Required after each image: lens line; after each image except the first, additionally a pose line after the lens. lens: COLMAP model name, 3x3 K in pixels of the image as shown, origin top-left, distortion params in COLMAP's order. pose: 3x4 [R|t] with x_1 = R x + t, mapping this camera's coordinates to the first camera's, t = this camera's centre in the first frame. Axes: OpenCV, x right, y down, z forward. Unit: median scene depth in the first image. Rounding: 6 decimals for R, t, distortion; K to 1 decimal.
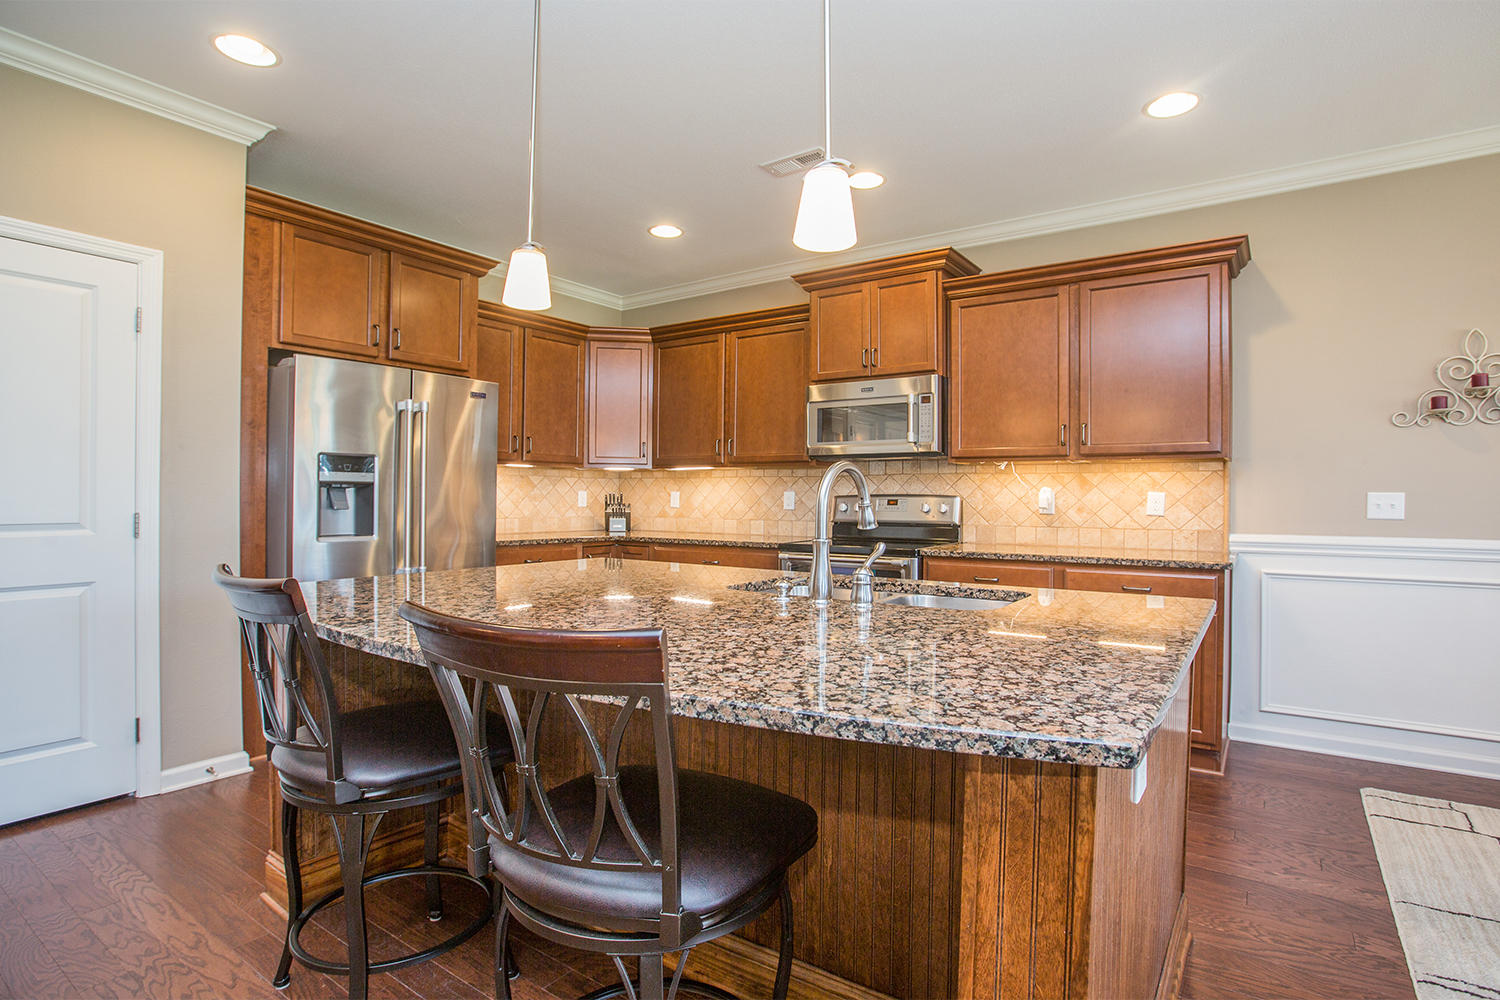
lens RADIAL K [[691.6, 0, 754.0], [0, 691.6, 492.9], [0, 0, 1]] dist [-0.005429, 0.001945]
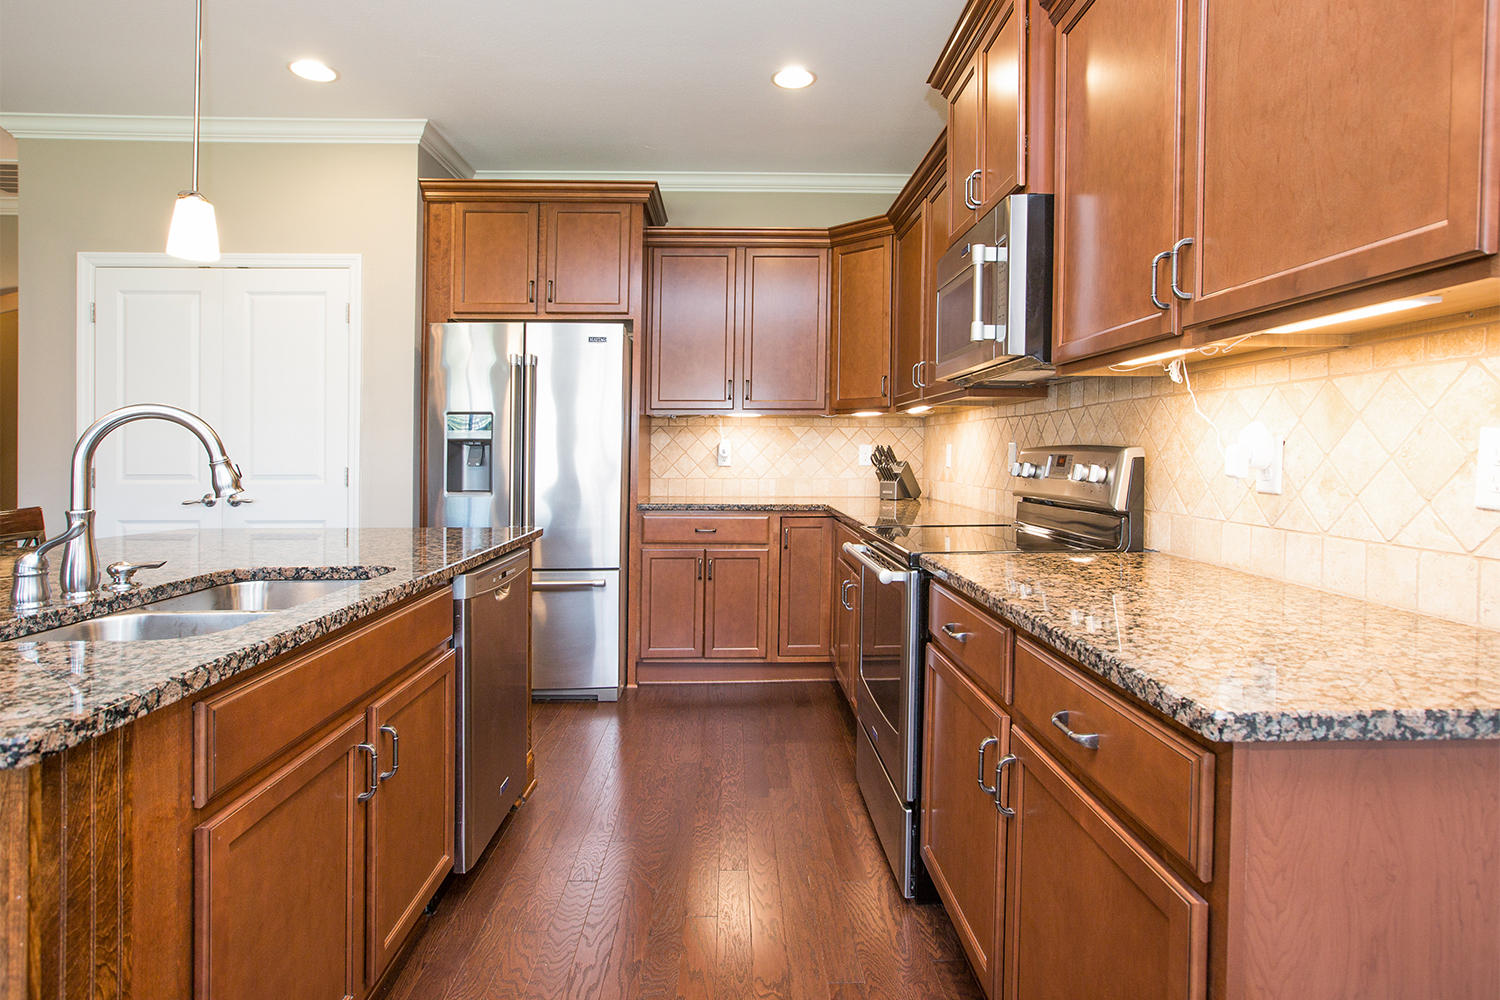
lens RADIAL K [[853.6, 0, 739.5], [0, 853.6, 460.8], [0, 0, 1]] dist [0.004102, -0.000340]
pose [[0.604295, 0.002600, -0.796756, 0.642895], [0.008343, 0.999919, 0.009591, 0.006471], [0.796717, -0.012443, 0.604224, 0.518276]]
